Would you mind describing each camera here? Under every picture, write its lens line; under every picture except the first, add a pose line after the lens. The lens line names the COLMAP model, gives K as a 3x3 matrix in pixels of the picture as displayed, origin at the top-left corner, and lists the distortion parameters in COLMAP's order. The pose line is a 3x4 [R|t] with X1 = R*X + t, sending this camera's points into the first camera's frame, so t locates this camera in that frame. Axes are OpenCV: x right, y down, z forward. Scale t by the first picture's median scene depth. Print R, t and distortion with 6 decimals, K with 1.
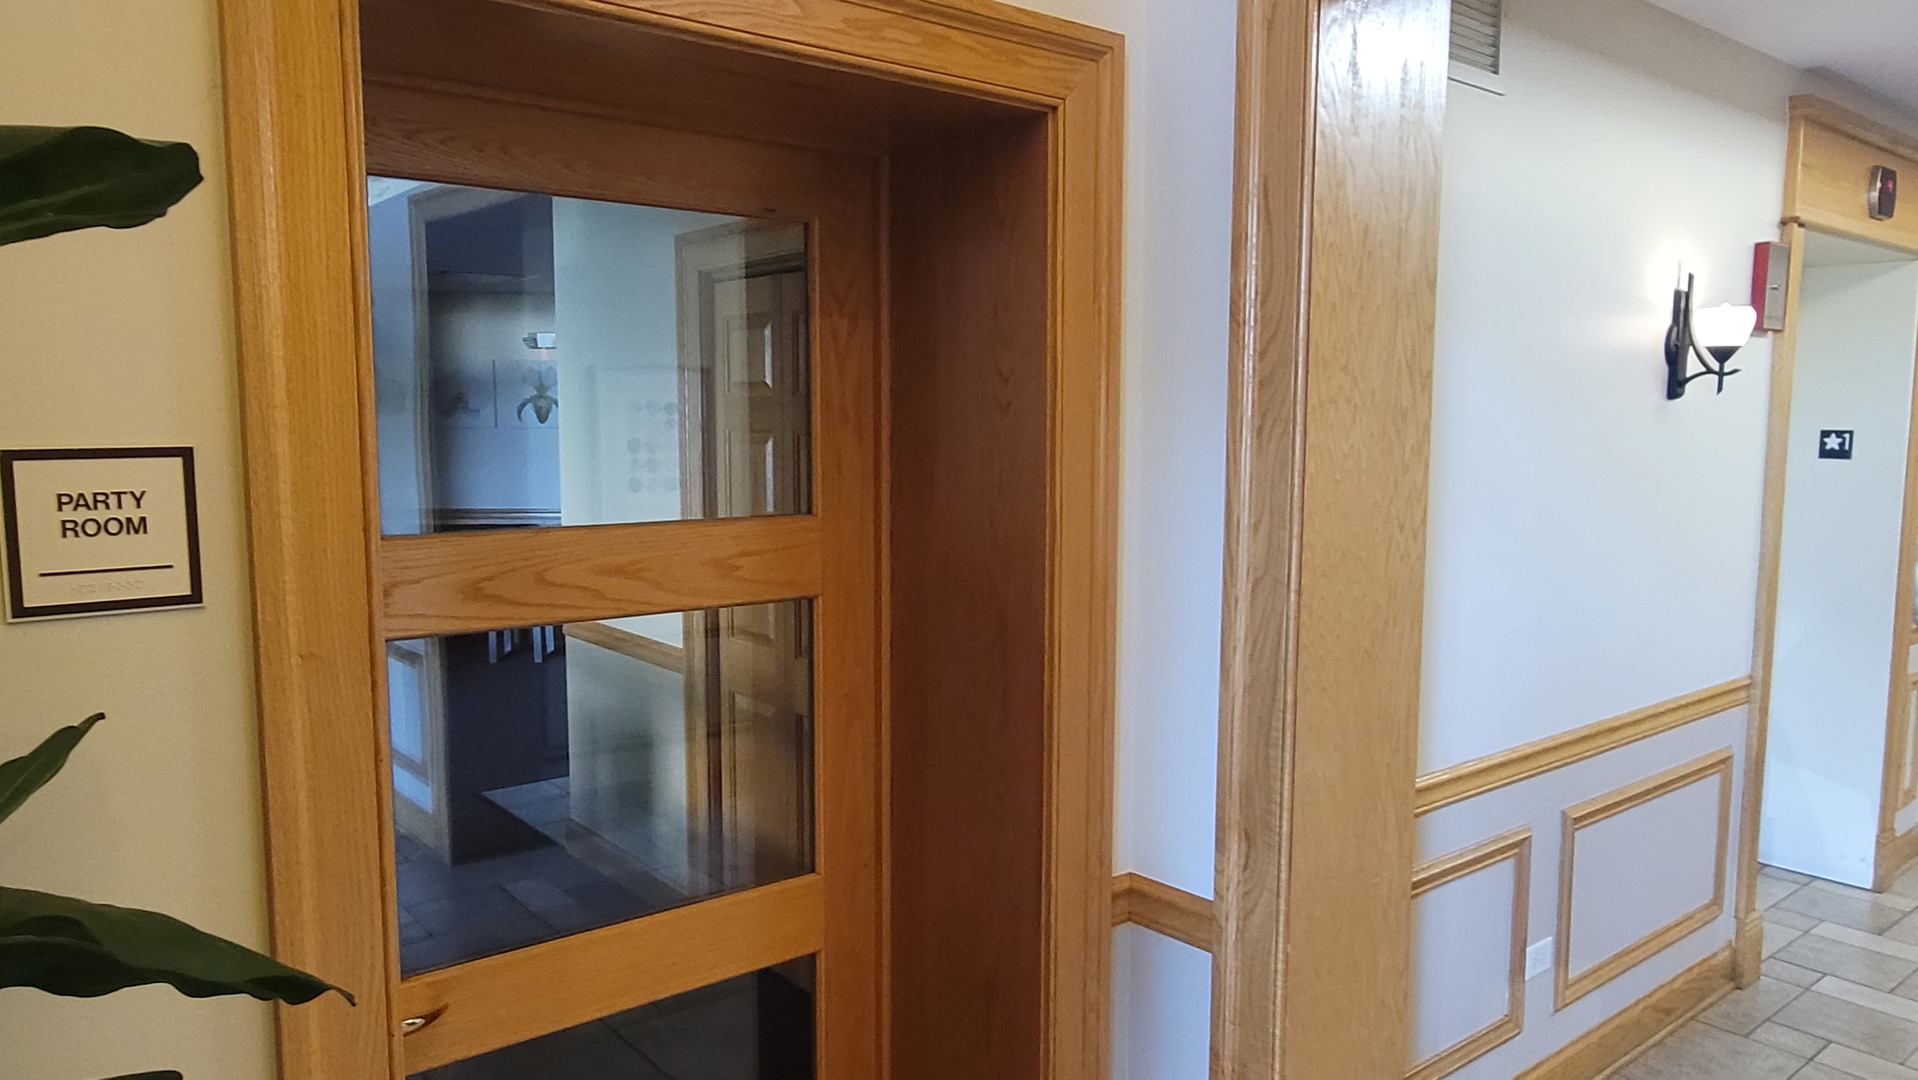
lens RADIAL K [[802.8, 0, 959.0], [0, 802.8, 540.0], [0, 0, 1]] dist [-0.000866, 0.000322]
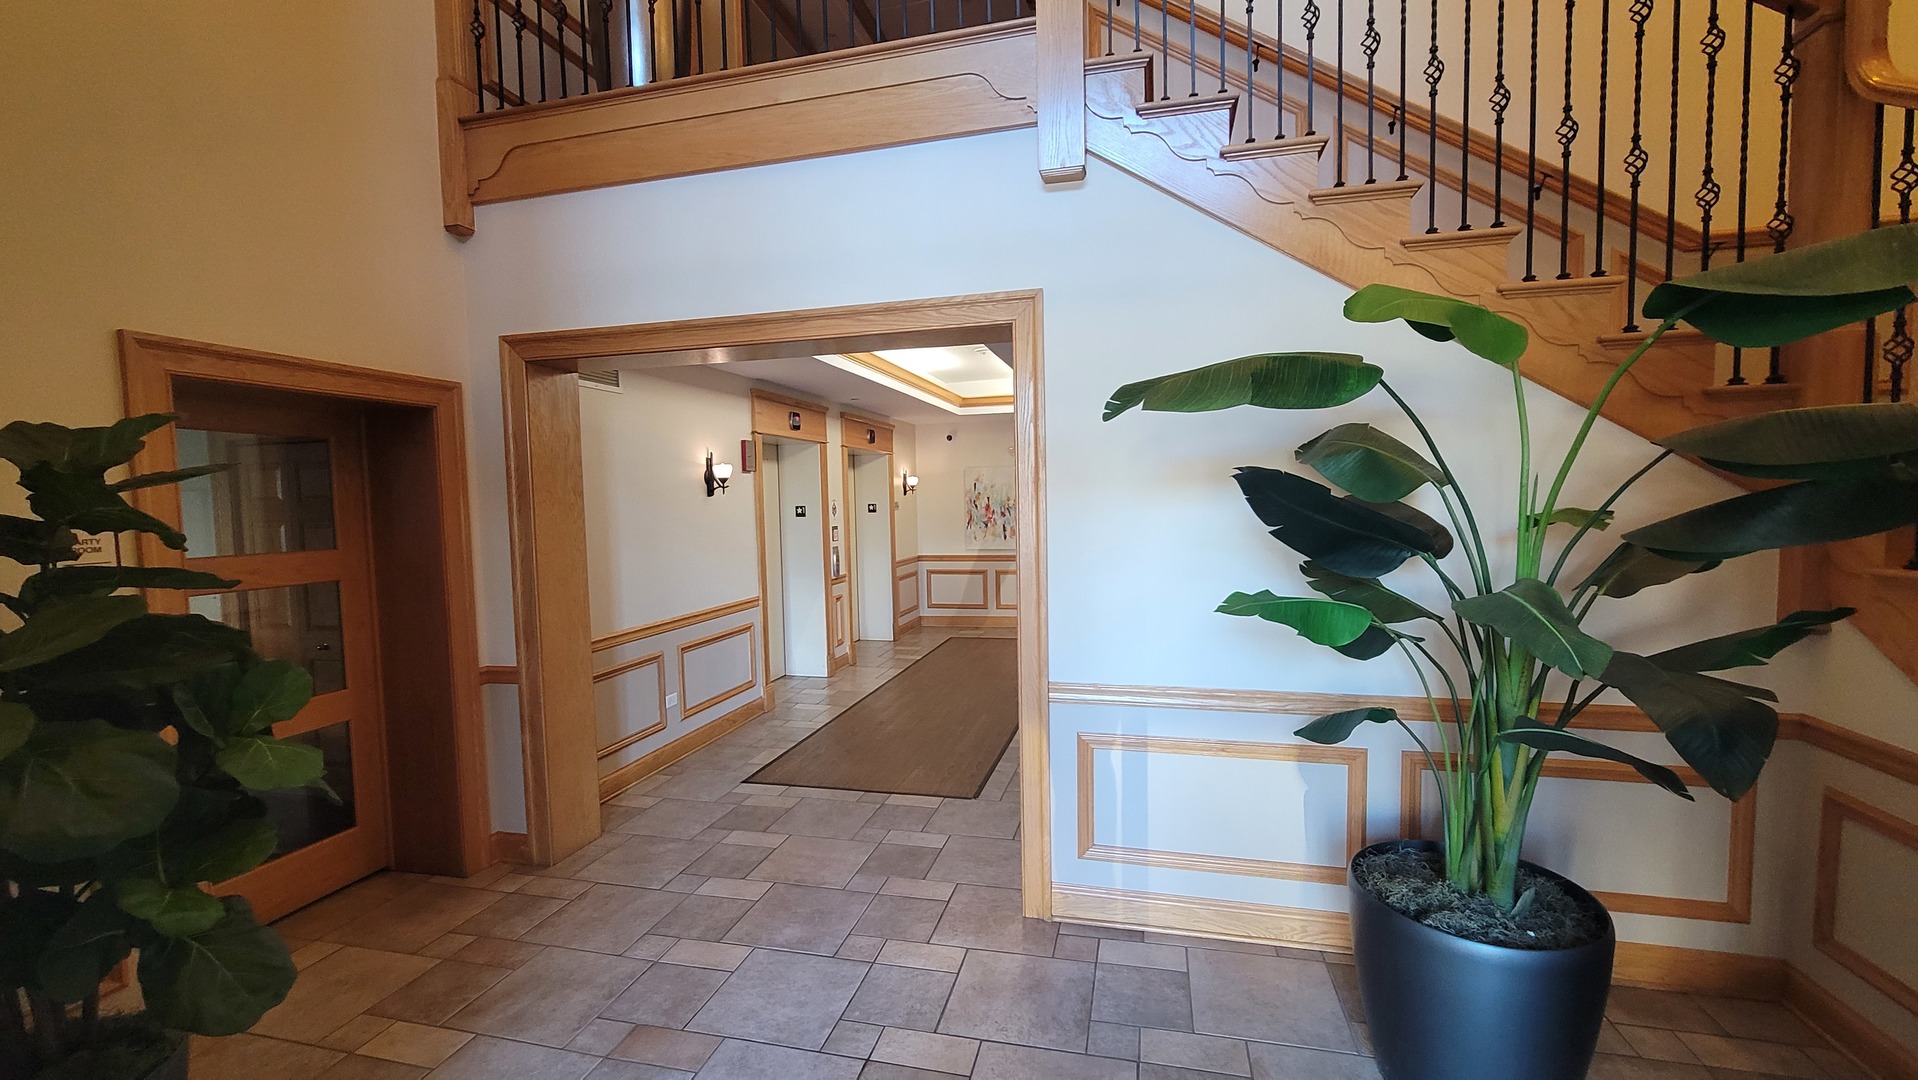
lens RADIAL K [[802.8, 0, 959.0], [0, 802.8, 540.0], [0, 0, 1]] dist [-0.000866, 0.000322]
pose [[0.795143, -0.053929, 0.604019, -0.119783], [0.121974, 0.989905, -0.072187, 0.301114], [-0.594028, 0.131074, 0.793694, -1.831267]]
